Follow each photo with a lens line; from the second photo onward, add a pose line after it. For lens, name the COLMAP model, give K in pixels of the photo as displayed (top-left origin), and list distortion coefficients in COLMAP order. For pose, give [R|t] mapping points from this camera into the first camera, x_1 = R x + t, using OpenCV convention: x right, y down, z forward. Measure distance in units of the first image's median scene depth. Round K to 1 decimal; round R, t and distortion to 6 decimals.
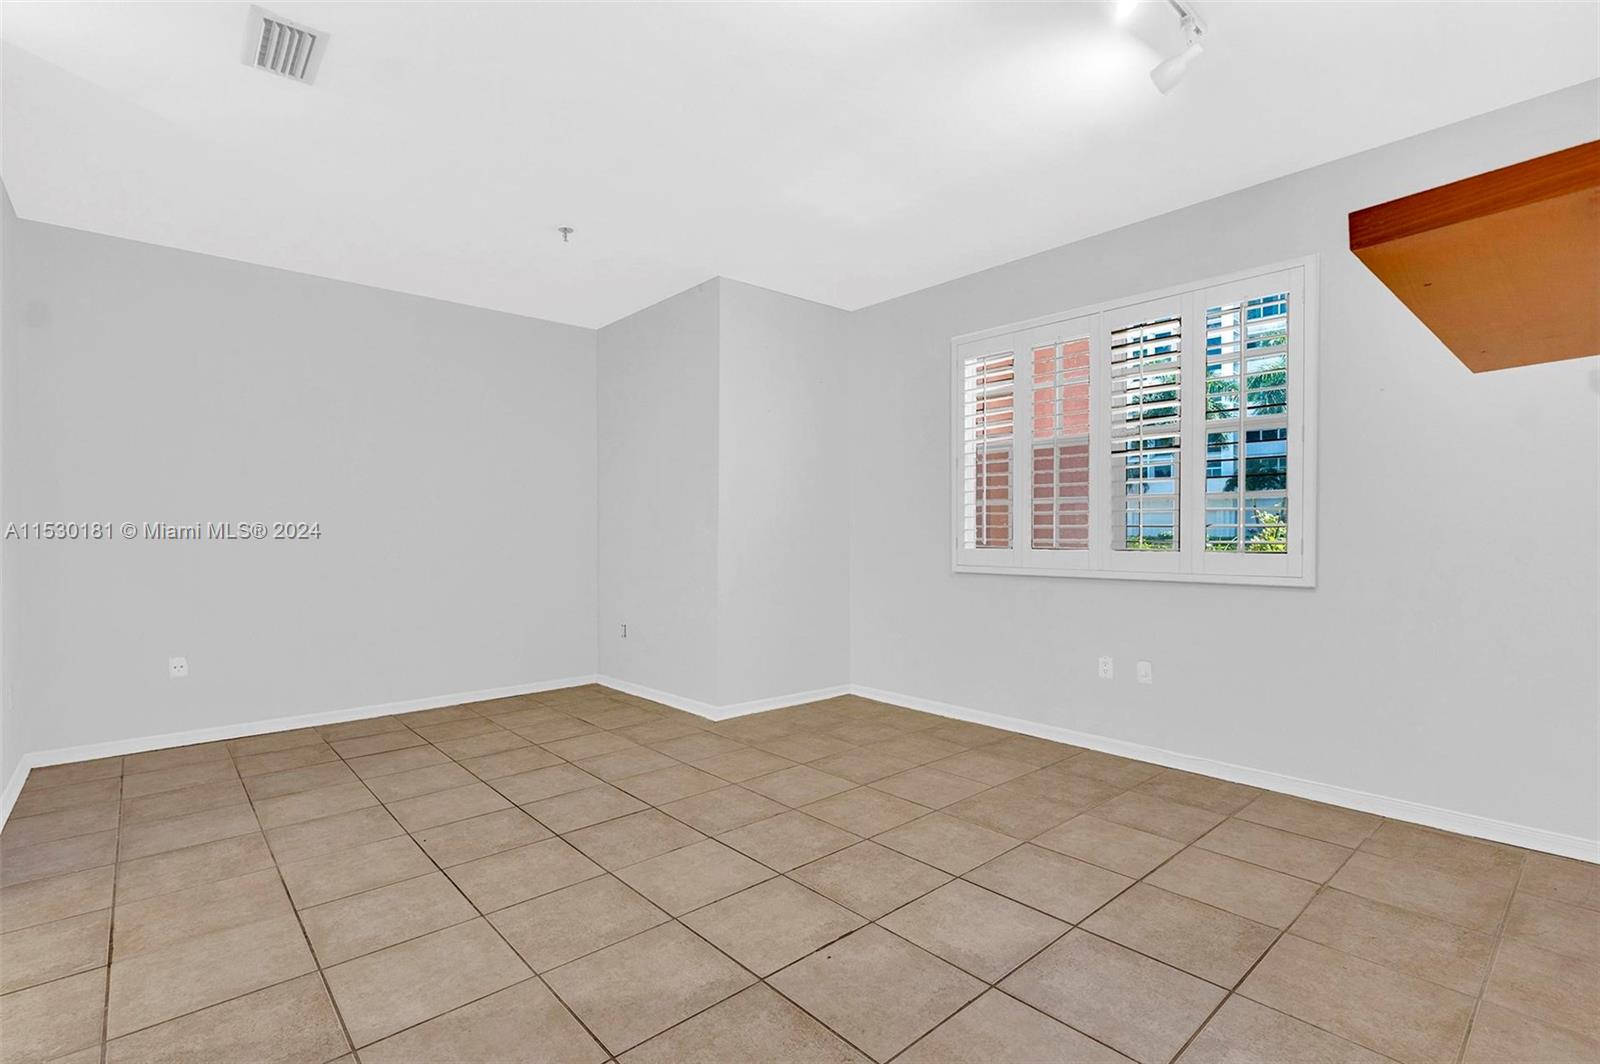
lens RADIAL K [[722.1, 0, 798.9], [0, 722.1, 527.7], [0, 0, 1]] dist [-0.001559, -0.000565]
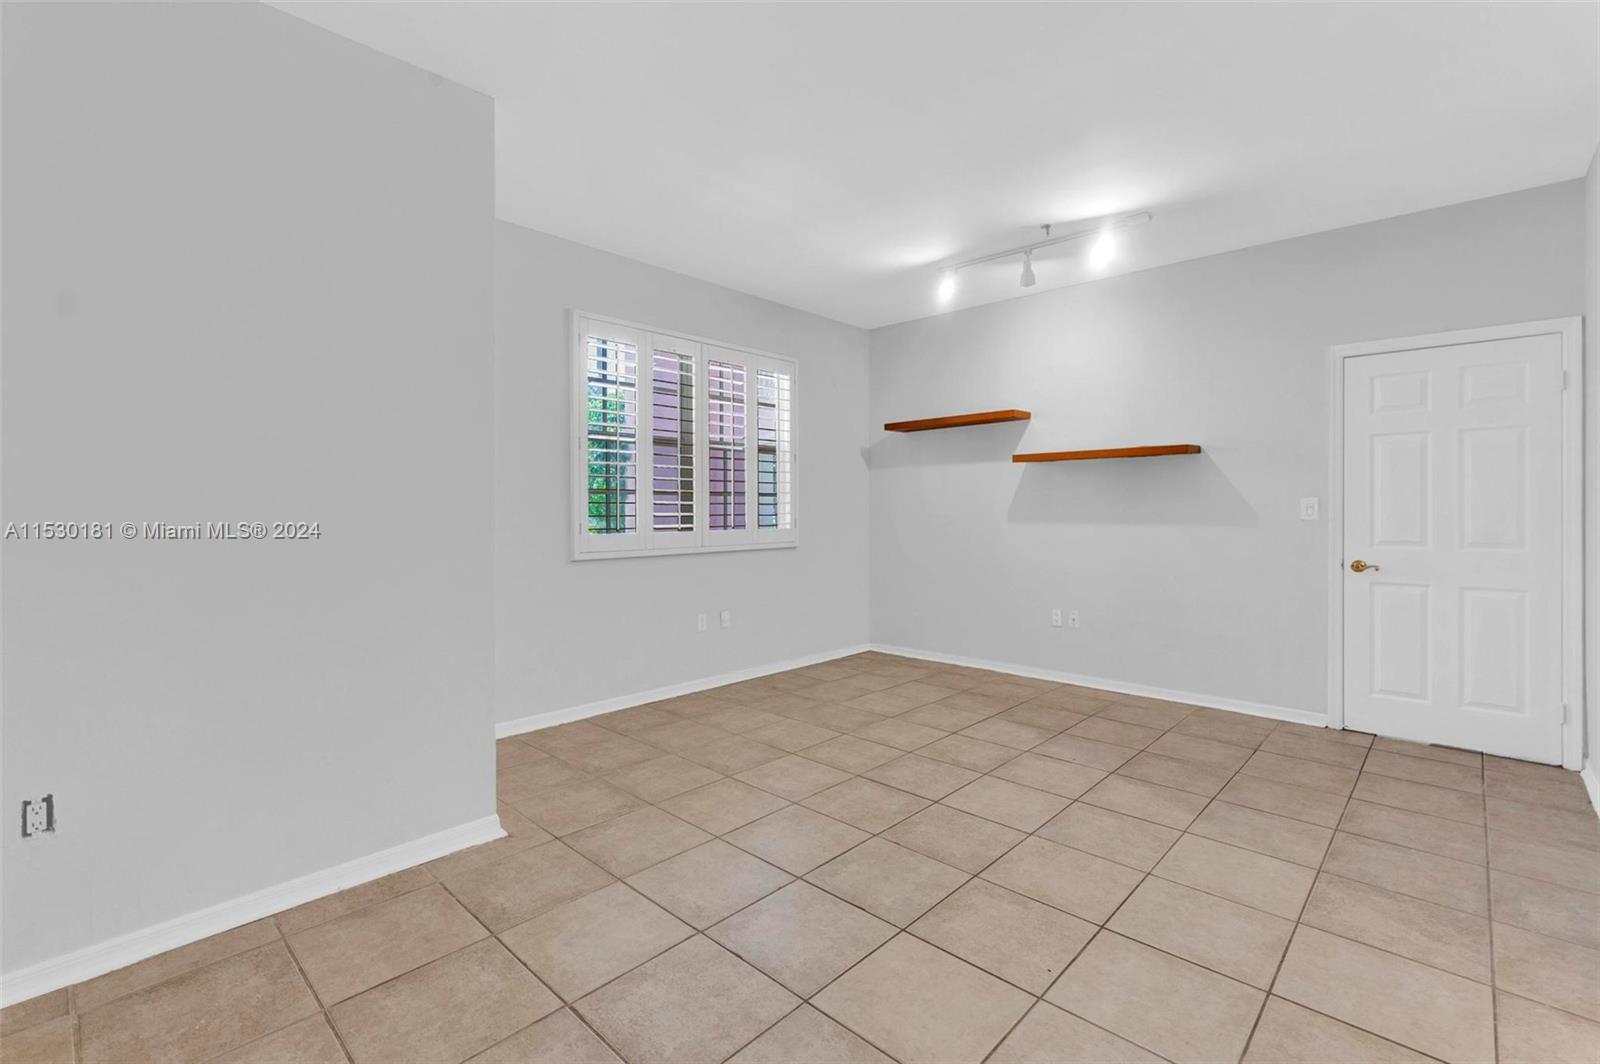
lens RADIAL K [[729.2, 0, 796.2], [0, 729.2, 500.9], [0, 0, 1]] dist [-0.001555, -0.000054]
pose [[-0.083156, 0.011806, 0.996467, -1.053214], [-0.004885, 0.999913, -0.012254, -0.008364], [-0.996525, -0.005887, -0.083091, 1.140937]]
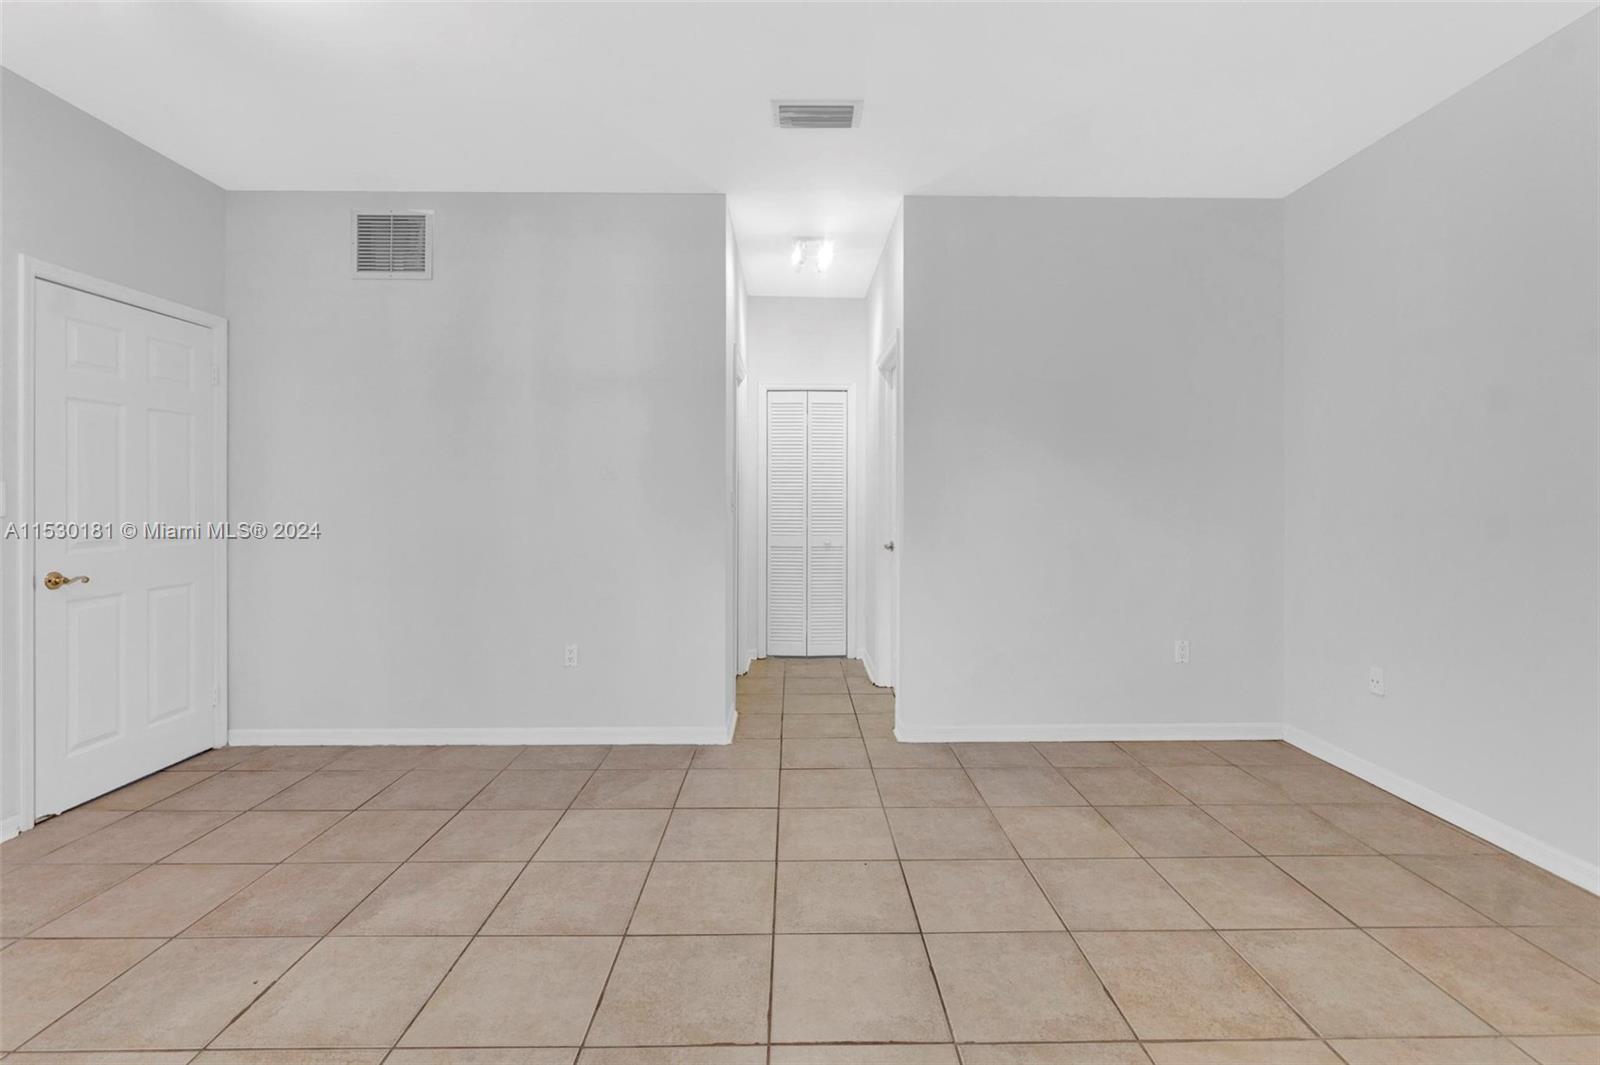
lens RADIAL K [[729.2, 0, 796.2], [0, 729.2, 501.4], [0, 0, 1]] dist [-0.001555, -0.000054]
pose [[-0.652885, 0.004585, -0.757443, 0.181770], [0.005688, 0.999983, 0.001151, -0.008238], [0.757436, -0.003556, -0.652900, 1.327231]]
